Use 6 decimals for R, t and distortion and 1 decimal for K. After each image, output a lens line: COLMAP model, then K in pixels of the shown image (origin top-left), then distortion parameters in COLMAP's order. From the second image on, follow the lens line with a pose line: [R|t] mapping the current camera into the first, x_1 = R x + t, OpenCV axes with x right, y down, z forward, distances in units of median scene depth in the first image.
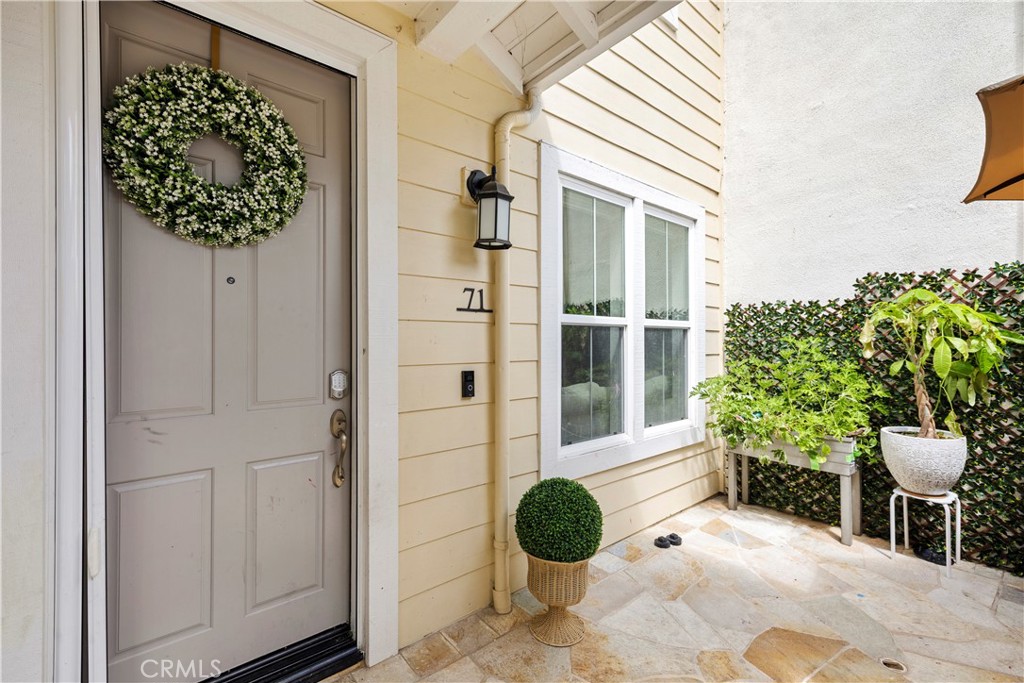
lens RADIAL K [[441.1, 0, 512.8], [0, 441.1, 341.2], [0, 0, 1]] dist [0.007884, -0.001421]
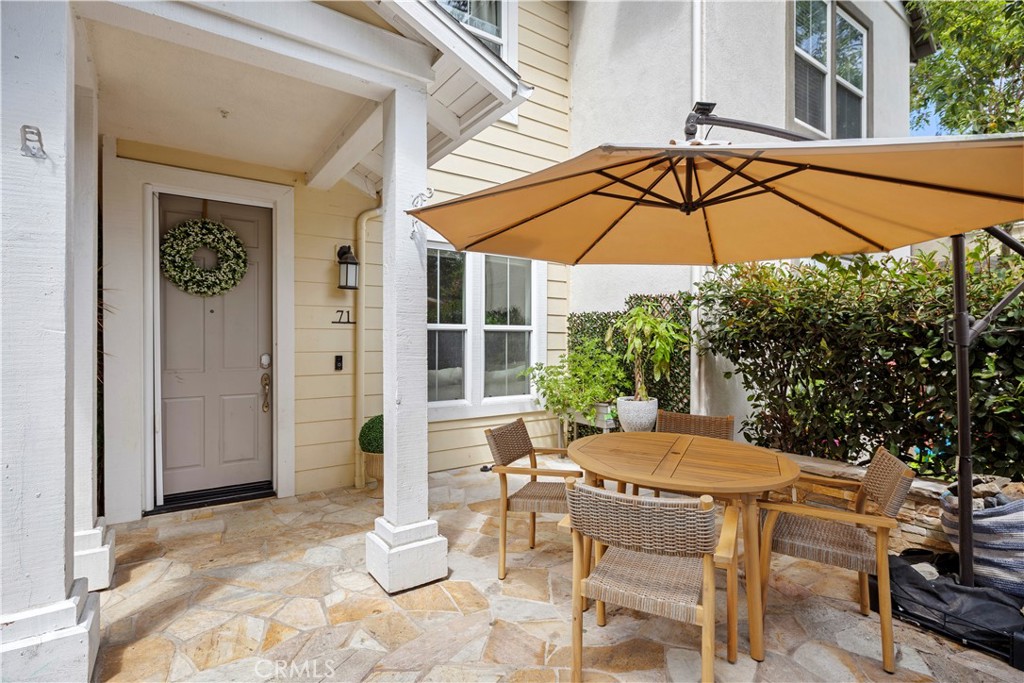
lens RADIAL K [[496.6, 0, 513.5], [0, 496.6, 344.5], [0, 0, 1]] dist [-0.001692, 0.001121]
pose [[0.995555, 0.003688, -0.094111, 0.935719], [-0.002742, 0.999944, 0.010182, -0.002820], [0.094143, -0.009878, 0.995510, -1.131475]]
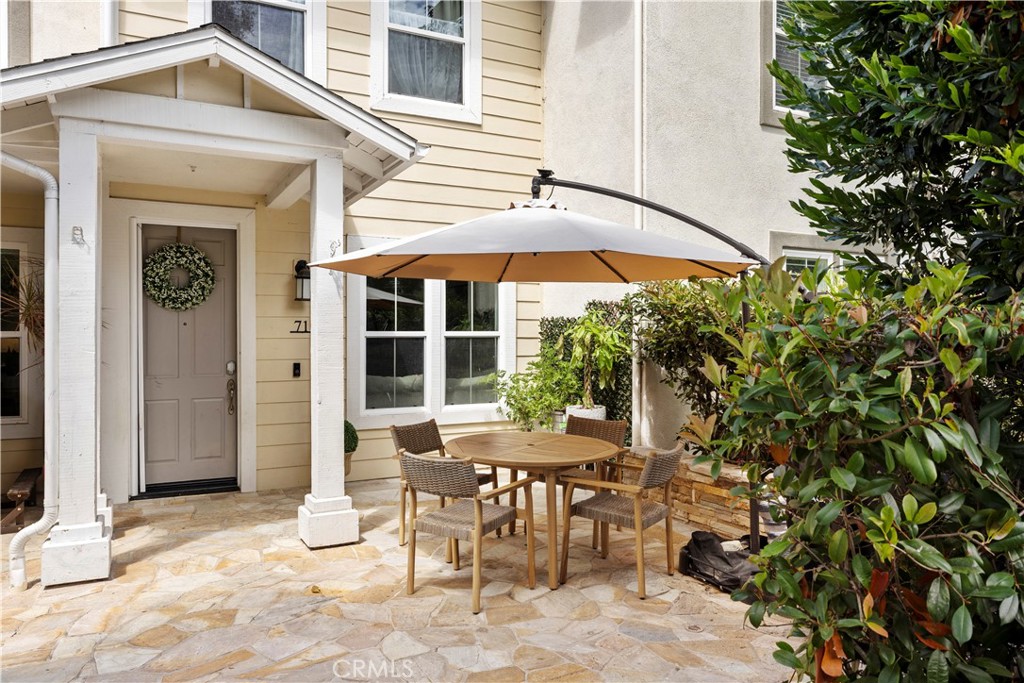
lens RADIAL K [[712.6, 0, 510.9], [0, 712.6, 339.3], [0, 0, 1]] dist [0.003773, -0.001143]
pose [[0.976256, 0.002468, -0.216608, 1.733734], [-0.000413, 0.999954, 0.009532, -0.079652], [0.216621, -0.009216, 0.976212, -2.159336]]
